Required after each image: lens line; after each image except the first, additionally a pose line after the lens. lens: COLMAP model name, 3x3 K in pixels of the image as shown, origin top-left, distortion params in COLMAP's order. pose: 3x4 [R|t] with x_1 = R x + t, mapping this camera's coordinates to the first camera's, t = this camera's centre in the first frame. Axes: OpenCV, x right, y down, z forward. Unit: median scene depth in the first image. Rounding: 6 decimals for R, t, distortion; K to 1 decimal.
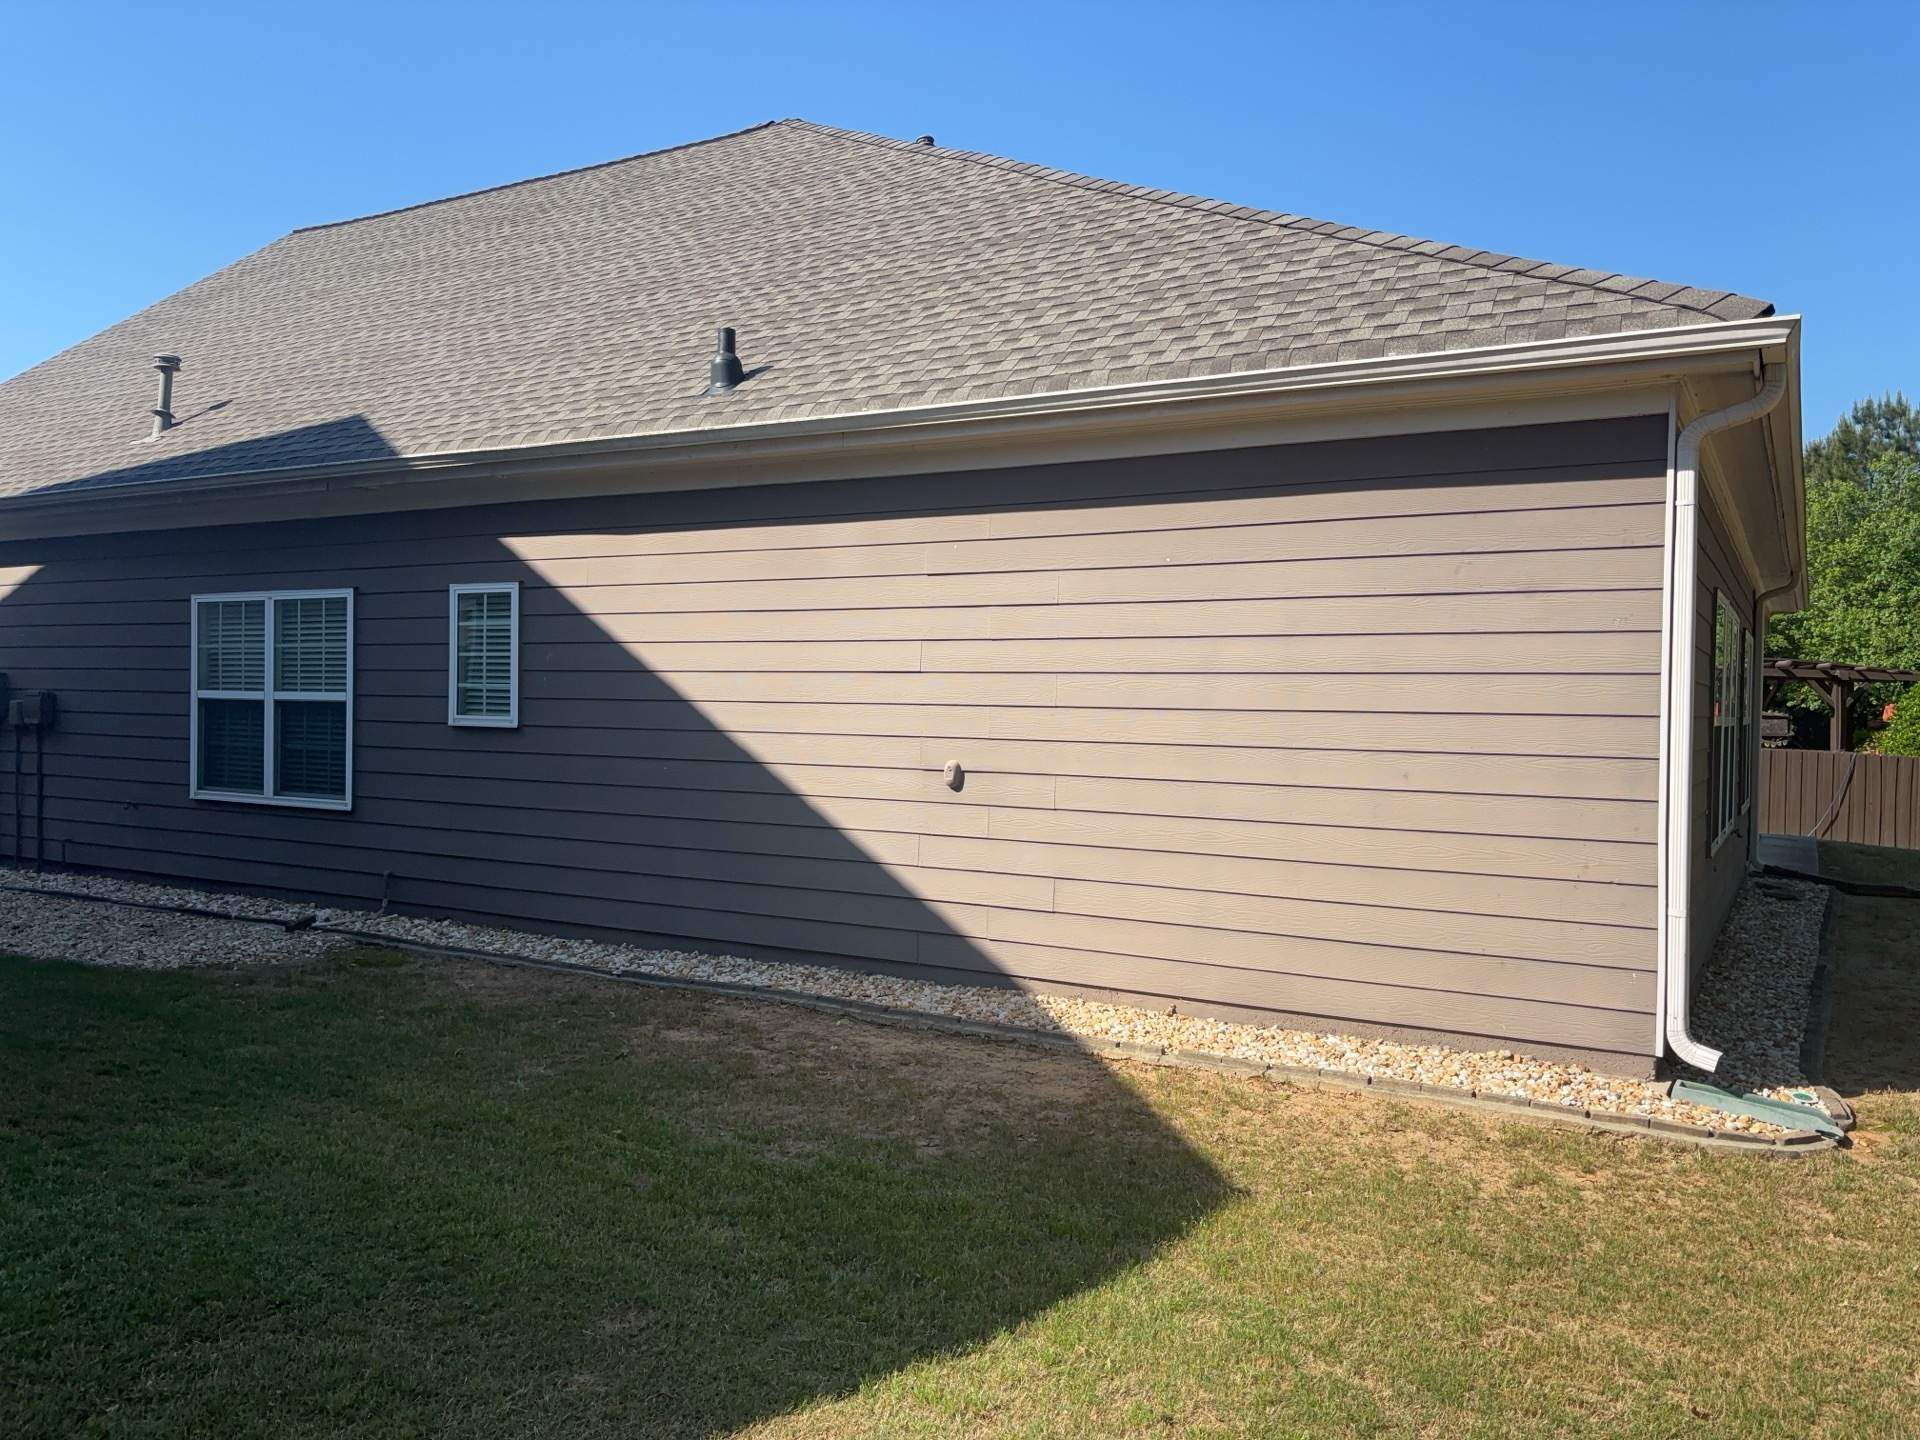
lens RADIAL K [[1416.4, 0, 967.0], [0, 1416.4, 718.0], [0, 0, 1]] dist [0.064832, -0.079657]
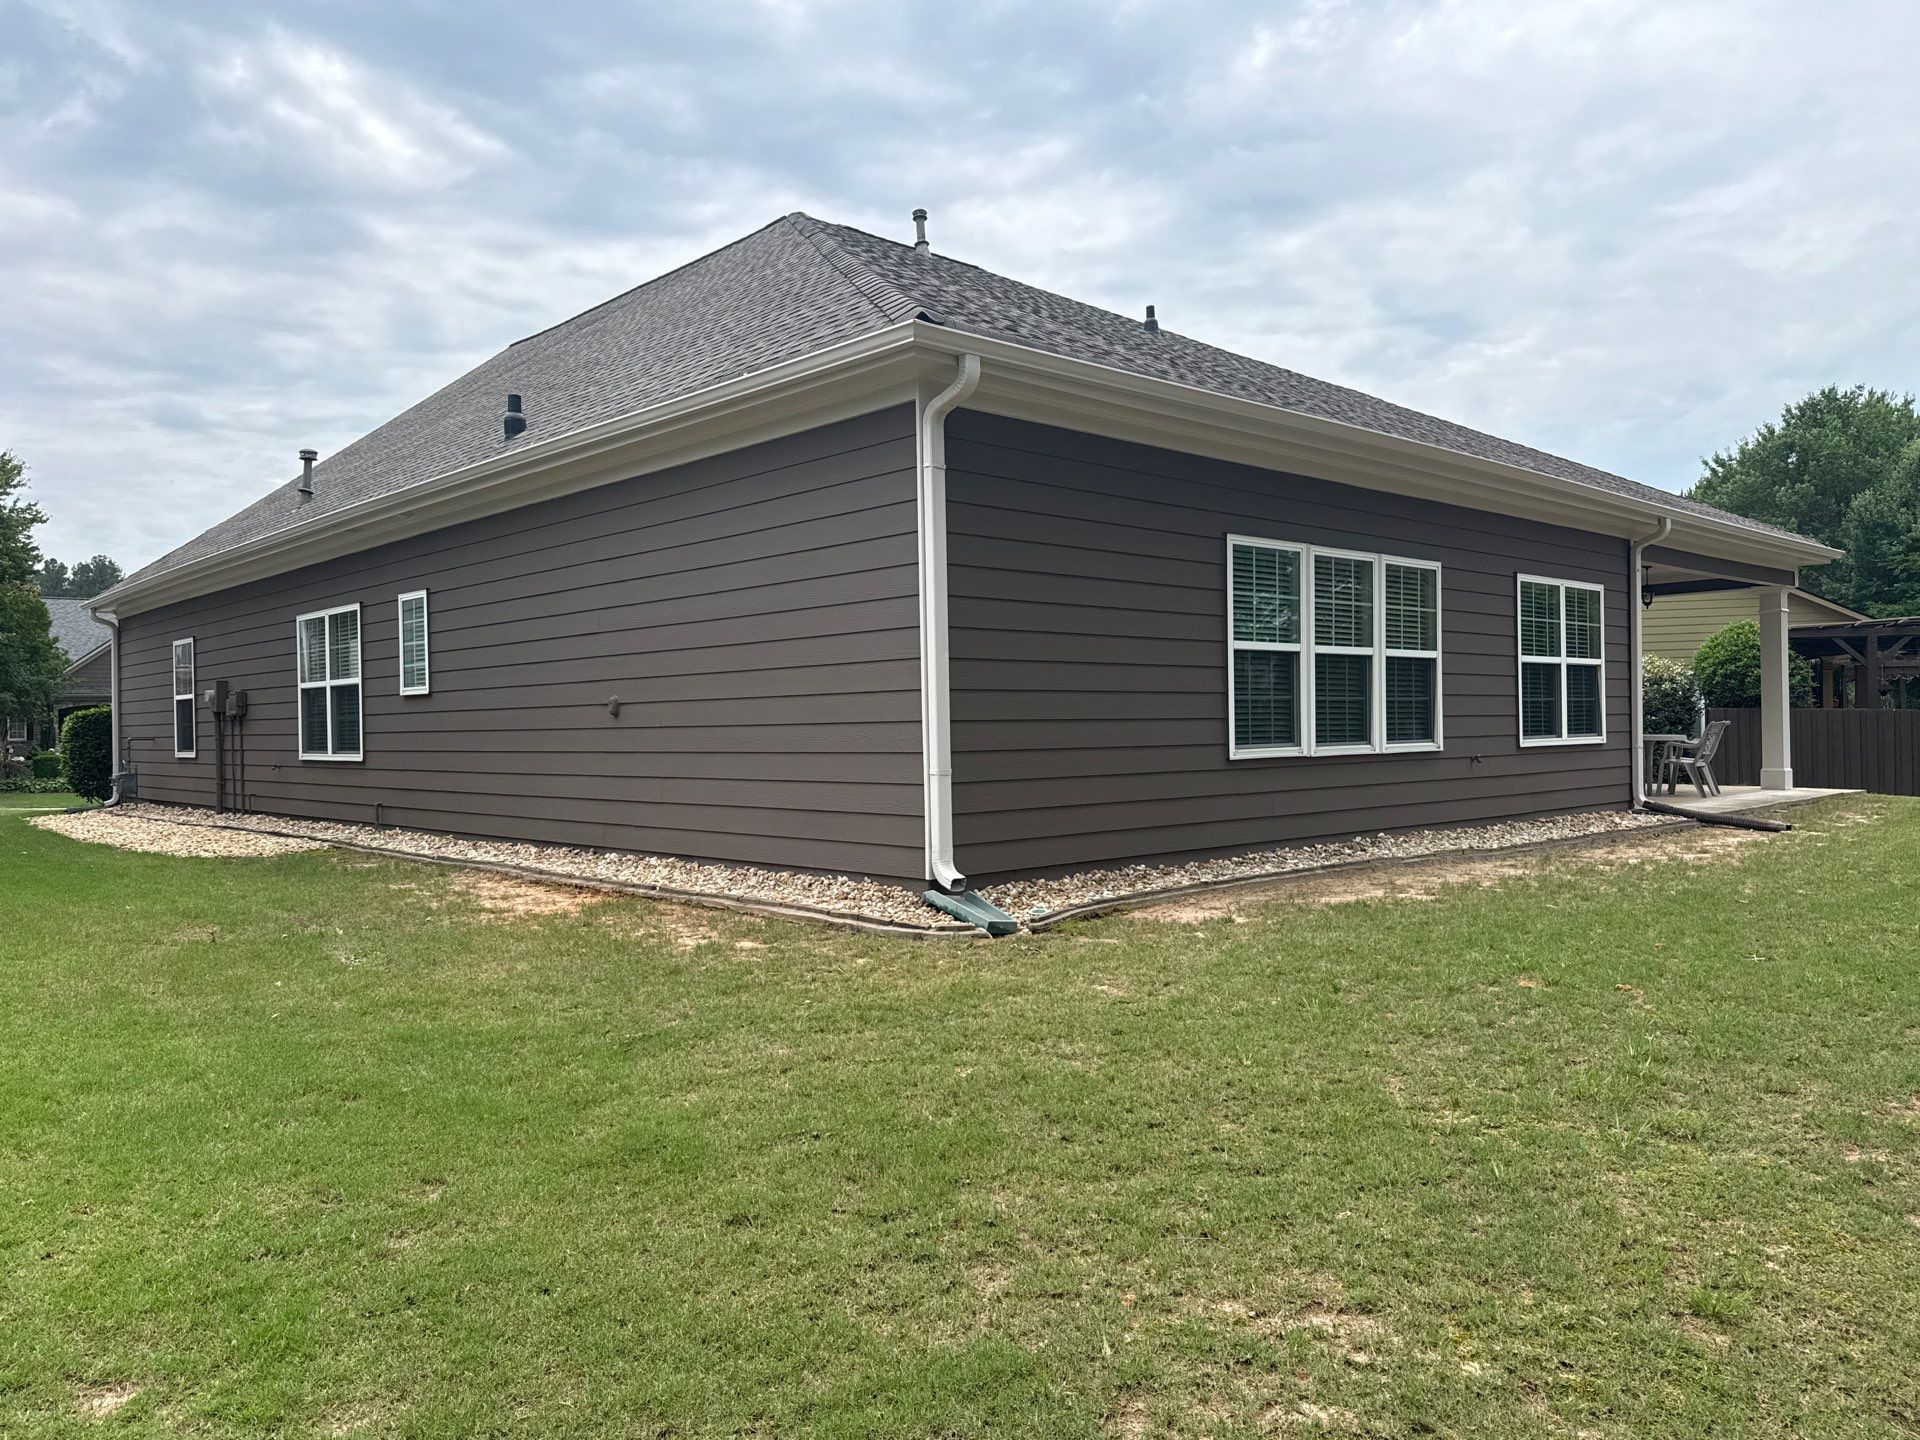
lens RADIAL K [[1416.4, 0, 967.0], [0, 1416.4, 718.0], [0, 0, 1]] dist [0.064832, -0.079657]
pose [[0.950624, -0.030220, -0.308870, 0.568075], [0.022779, 0.999358, -0.027670, 0.074830], [0.309508, 0.019268, 0.950702, -0.149901]]
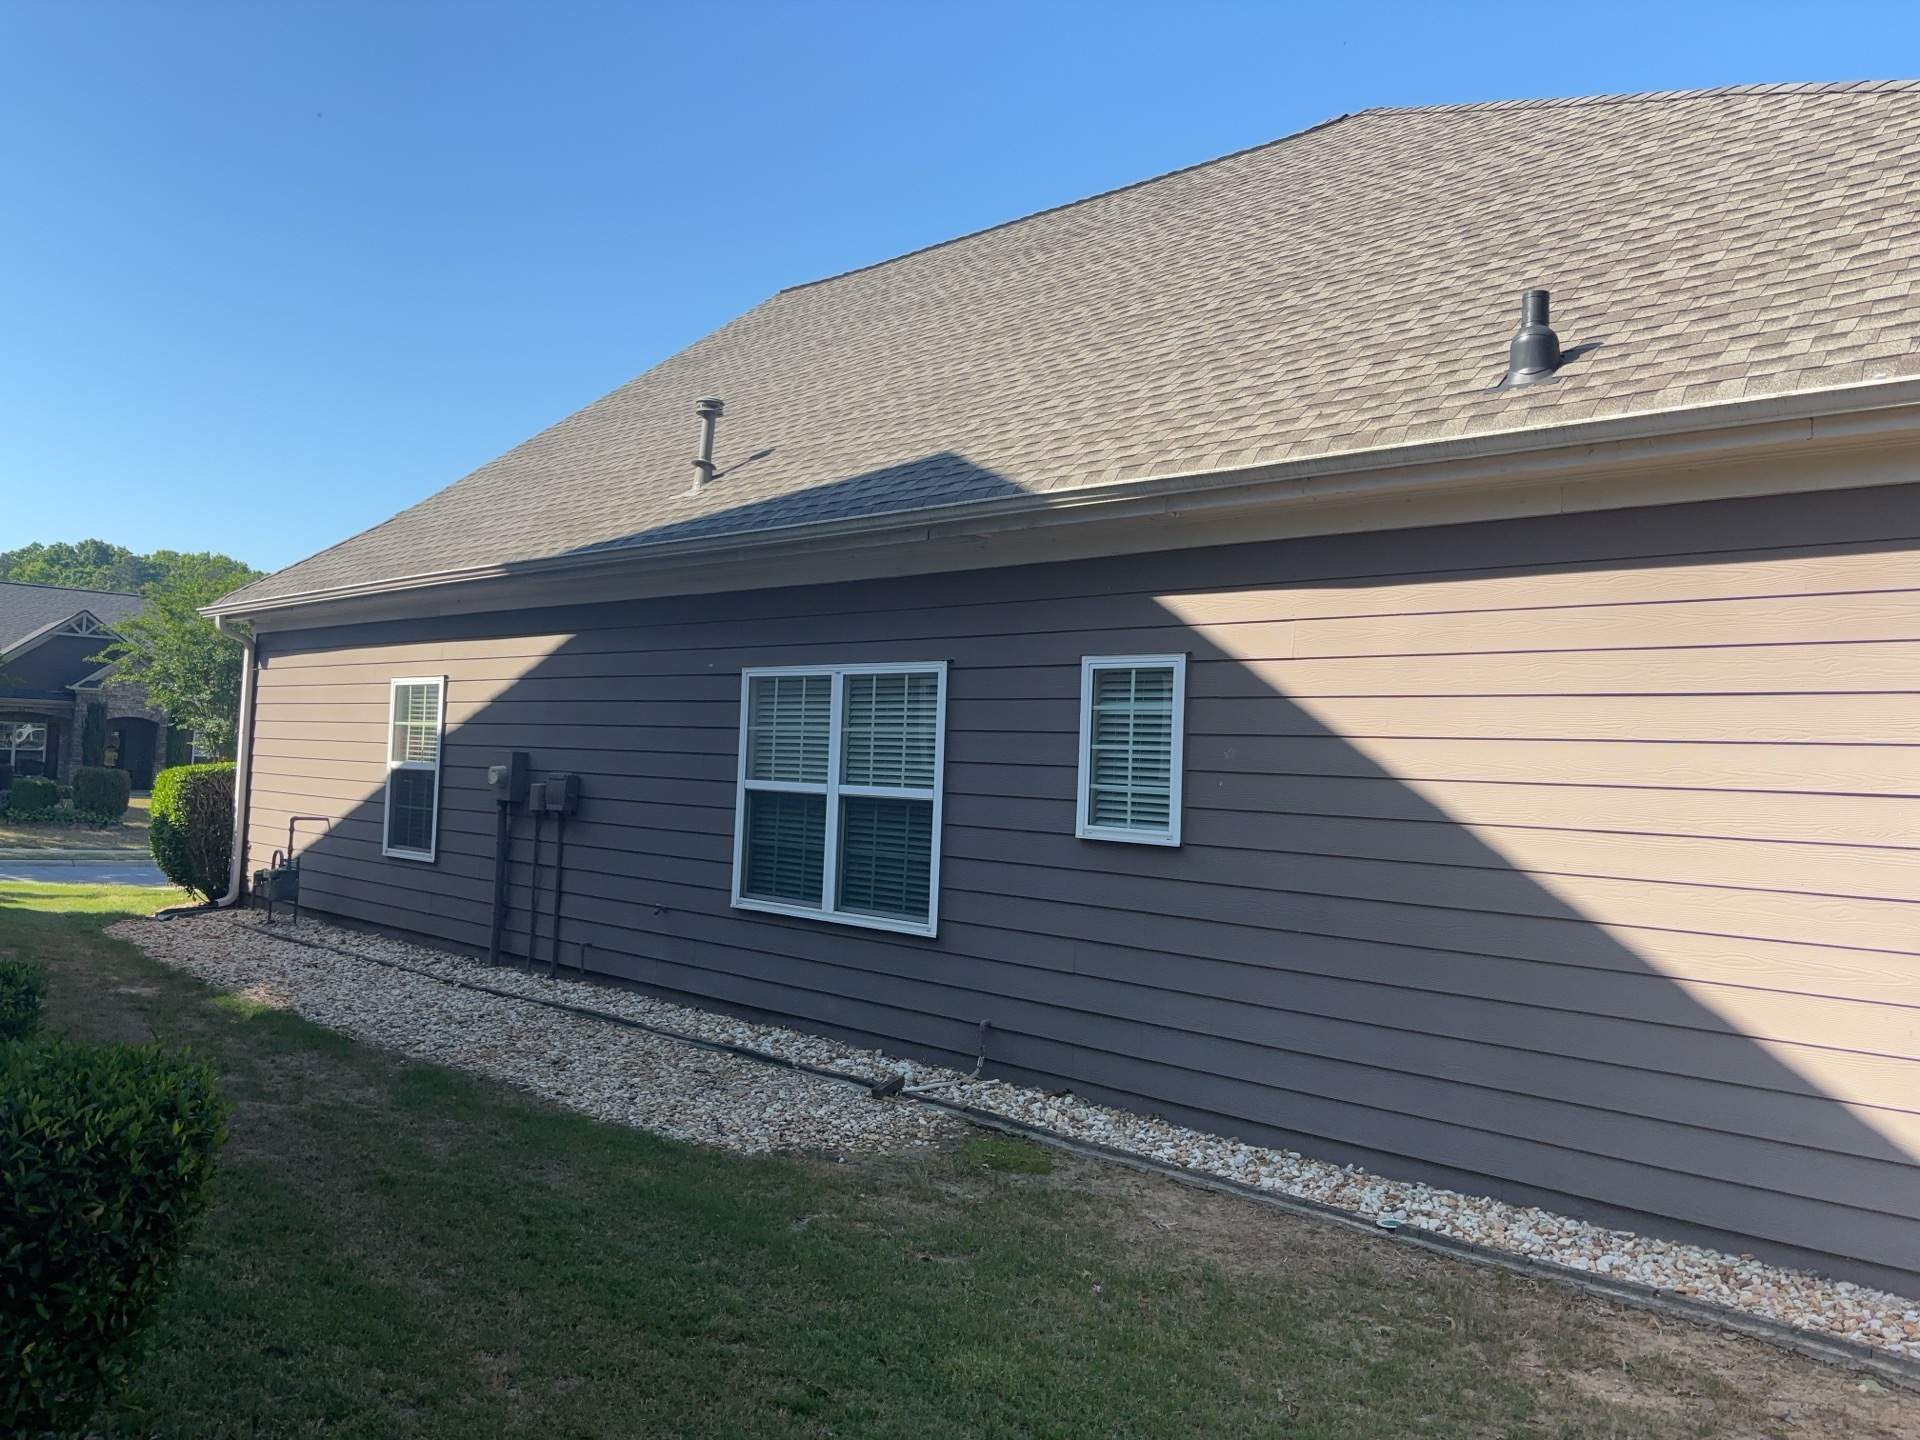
lens RADIAL K [[1416.4, 0, 967.0], [0, 1416.4, 718.0], [0, 0, 1]] dist [0.064832, -0.079657]
pose [[0.973259, 0.016548, -0.229114, -0.234083], [-0.029409, 0.998170, -0.052829, -0.016591], [0.227820, 0.058154, 0.971965, 0.226183]]
